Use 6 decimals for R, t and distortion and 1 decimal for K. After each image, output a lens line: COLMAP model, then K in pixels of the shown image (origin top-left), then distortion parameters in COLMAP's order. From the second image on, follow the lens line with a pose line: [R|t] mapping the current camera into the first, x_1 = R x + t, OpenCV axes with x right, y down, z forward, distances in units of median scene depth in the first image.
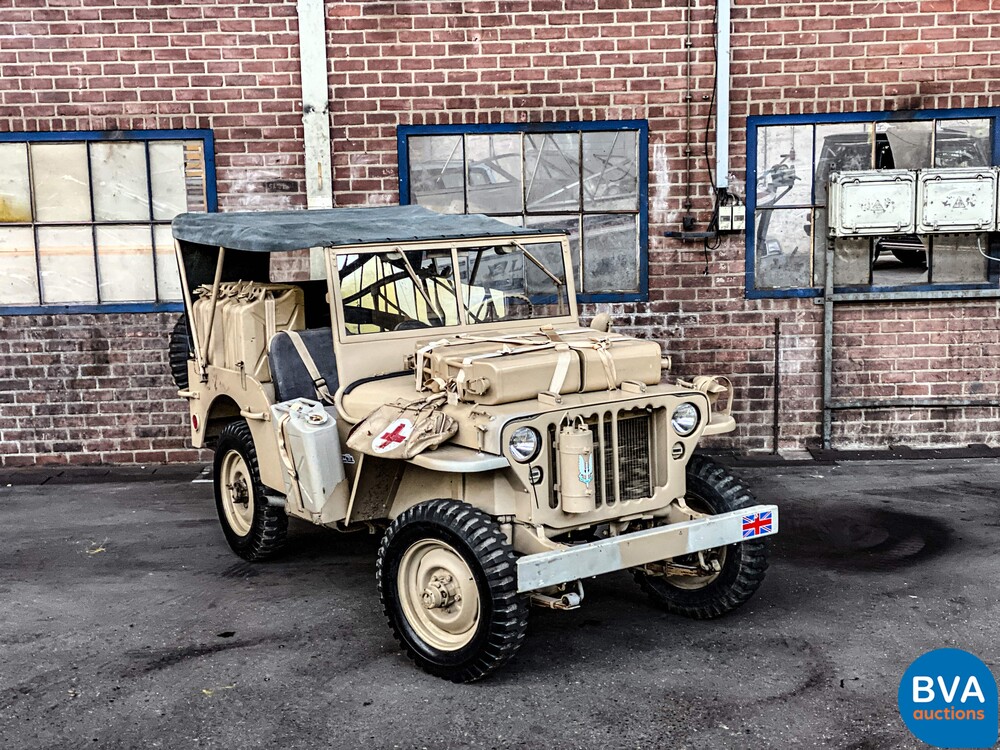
lens RADIAL K [[1478.4, 0, 491.4], [0, 1478.4, 372.1], [0, 0, 1]] dist [0.135315, 0.000000]
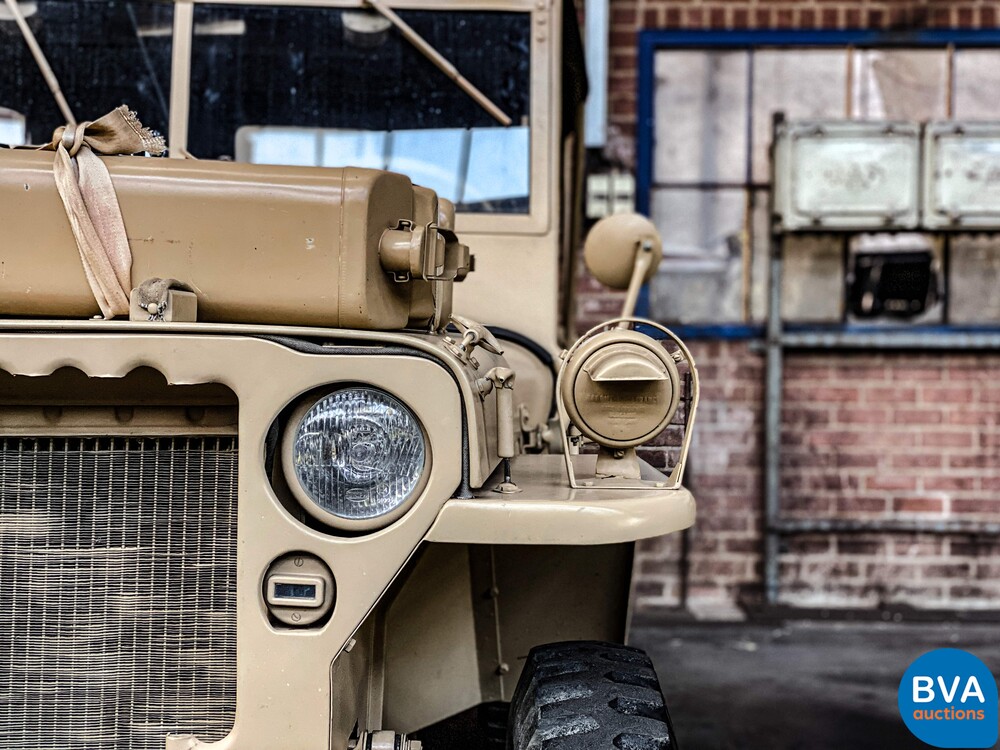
lens RADIAL K [[1478.4, 0, 516.8], [0, 1478.4, 376.9], [0, 0, 1]] dist [0.135315, 0.000000]
pose [[0.999472, 0.031125, 0.009333, 0.121448], [-0.029713, 0.991686, -0.125207, 0.041098], [-0.013152, 0.124864, 0.992087, 0.427347]]
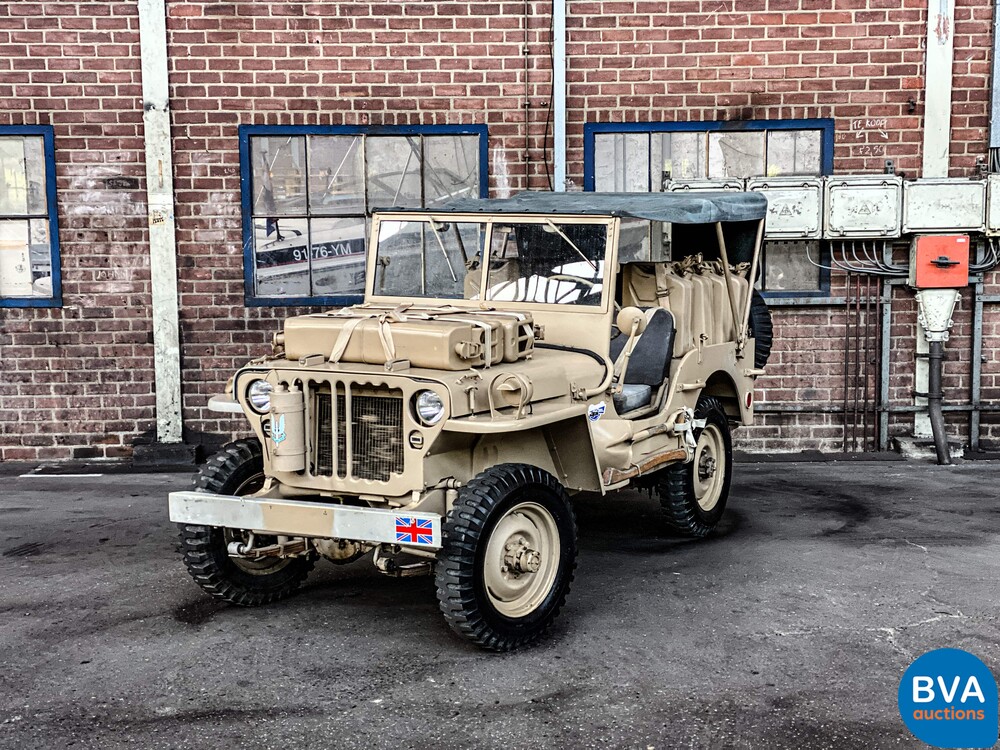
lens RADIAL K [[1478.4, 0, 505.7], [0, 1478.4, 372.6], [0, 0, 1]] dist [0.135315, 0.000000]
pose [[0.999831, 0.013546, 0.012450, 0.107193], [-0.013056, 0.999170, -0.038585, 0.038306], [-0.012962, 0.038416, 0.999178, -0.006056]]
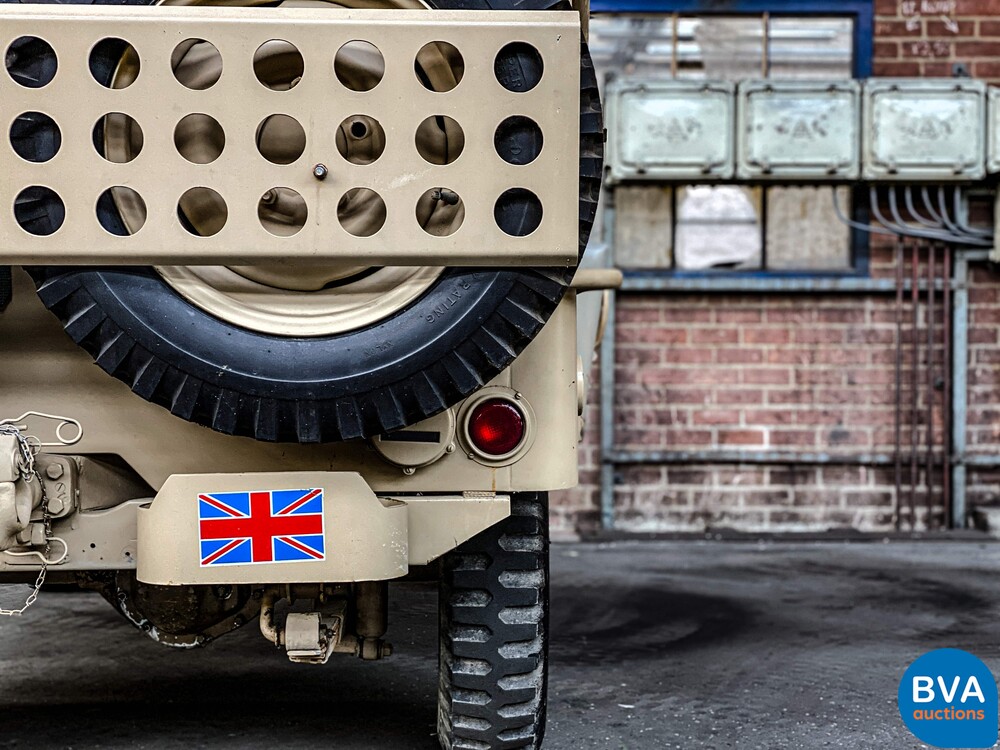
lens RADIAL K [[1478.4, 0, 515.9], [0, 1478.4, 376.2], [0, 0, 1]] dist [0.135315, 0.000000]
pose [[0.998317, 0.026998, 0.051323, 0.158042], [-0.018911, 0.988203, -0.151976, 0.085630], [-0.054820, 0.150750, 0.987051, 0.391570]]
